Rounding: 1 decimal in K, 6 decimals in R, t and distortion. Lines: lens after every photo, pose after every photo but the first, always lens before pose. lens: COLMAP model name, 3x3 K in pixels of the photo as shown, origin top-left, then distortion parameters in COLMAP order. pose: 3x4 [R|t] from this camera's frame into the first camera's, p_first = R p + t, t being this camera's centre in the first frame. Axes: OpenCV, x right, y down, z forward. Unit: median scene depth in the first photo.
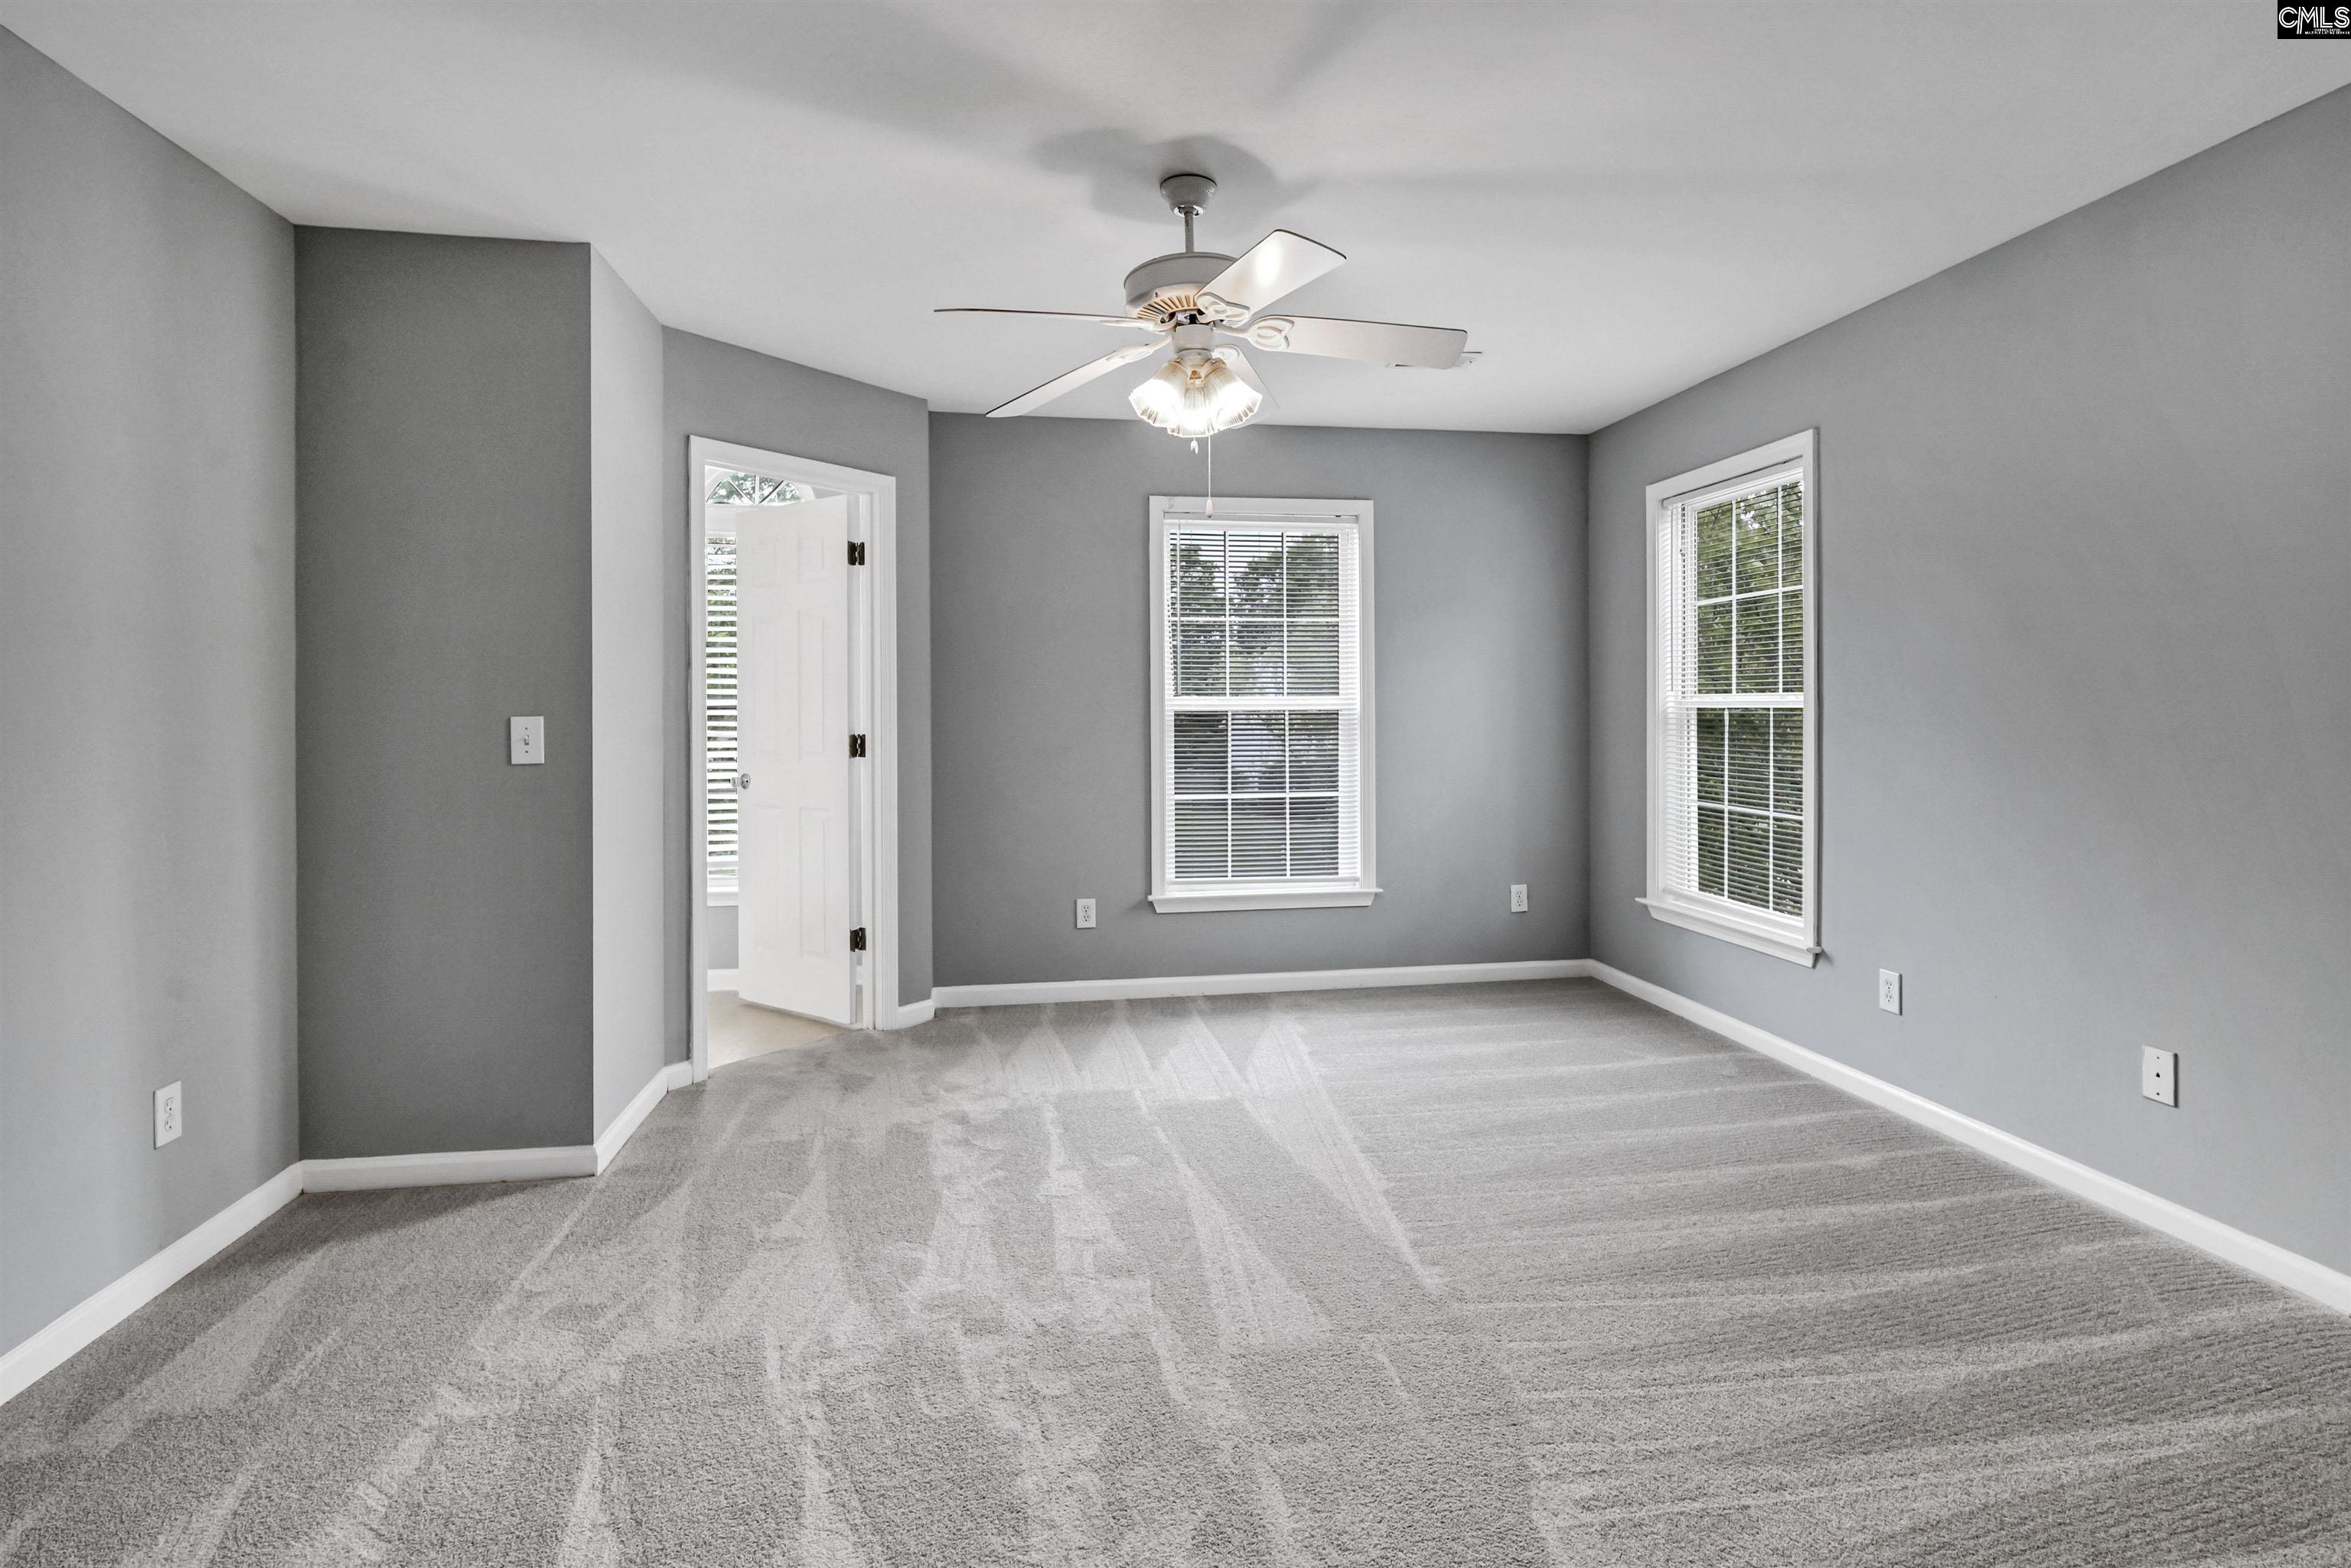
lens RADIAL K [[1177.4, 0, 1170.2], [0, 1177.4, 727.5], [0, 0, 1]] dist [0.000593, -0.007788]
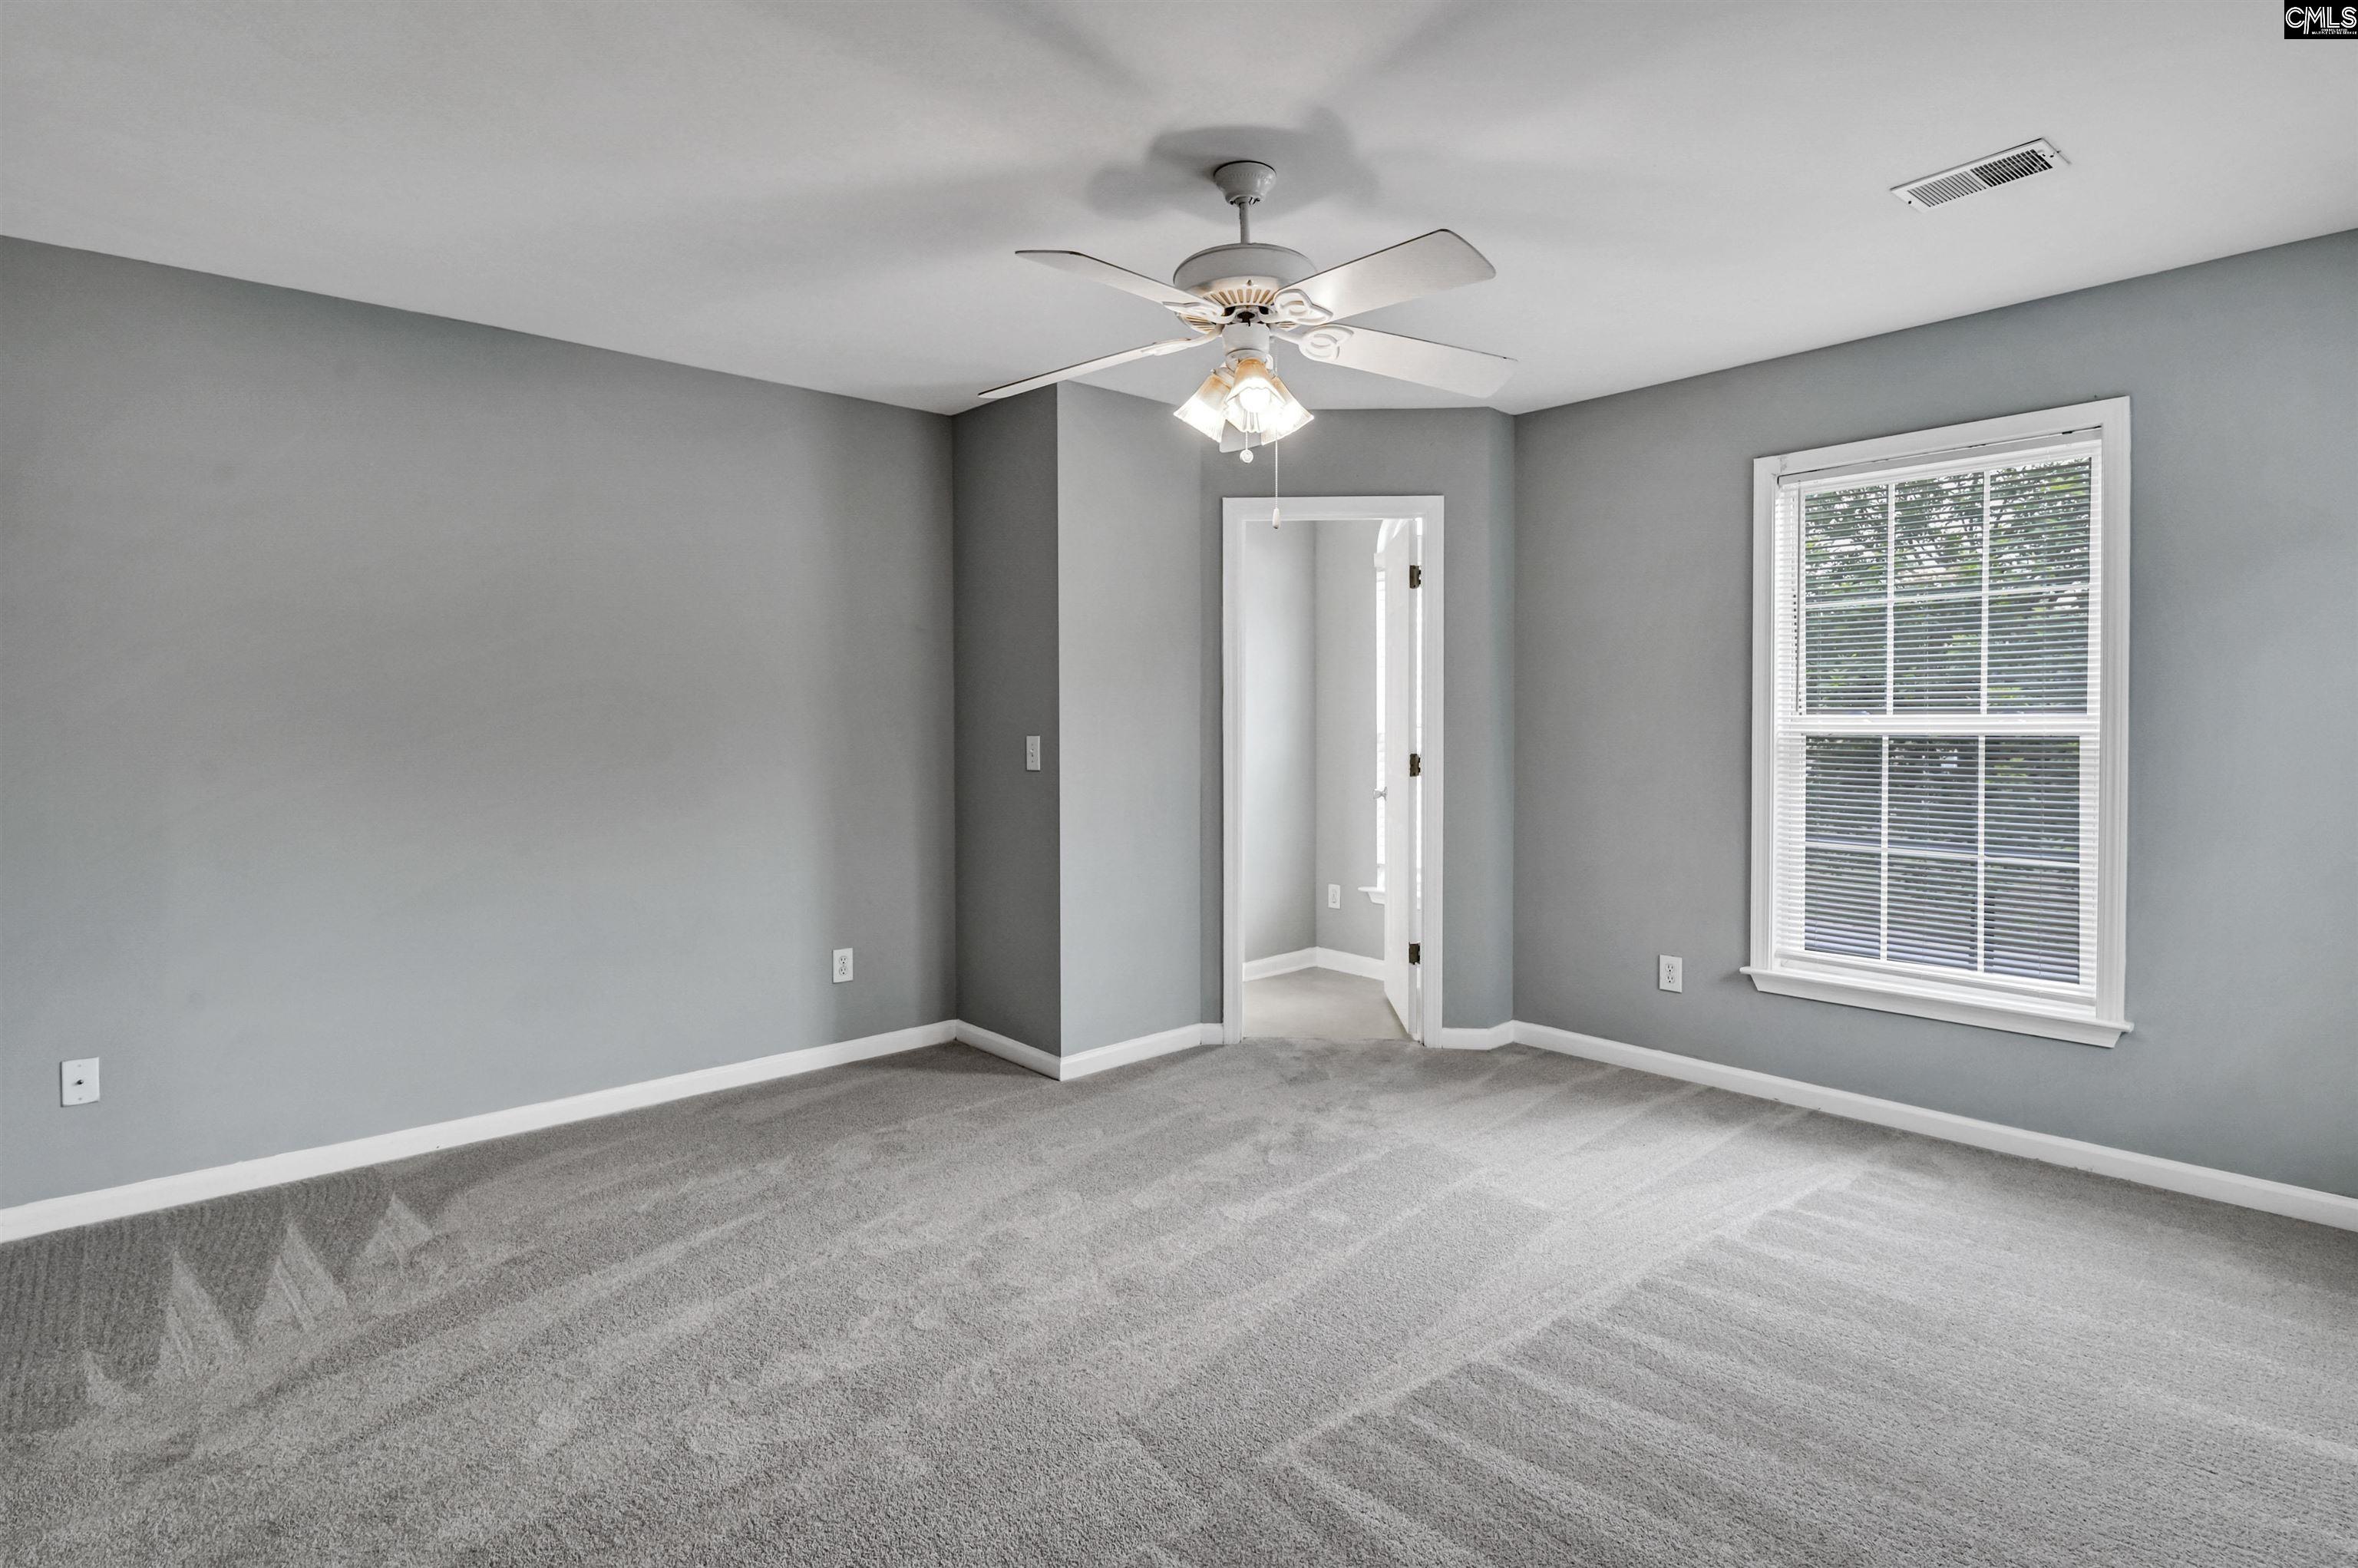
lens RADIAL K [[1167.1, 0, 1208.3], [0, 1167.1, 753.4], [0, 0, 1]] dist [-0.002946, -0.000556]
pose [[0.538008, 0.024882, -0.842572, 0.683129], [-0.013484, 0.999690, 0.020912, -0.018503], [0.842832, 0.000110, 0.538177, 0.419015]]
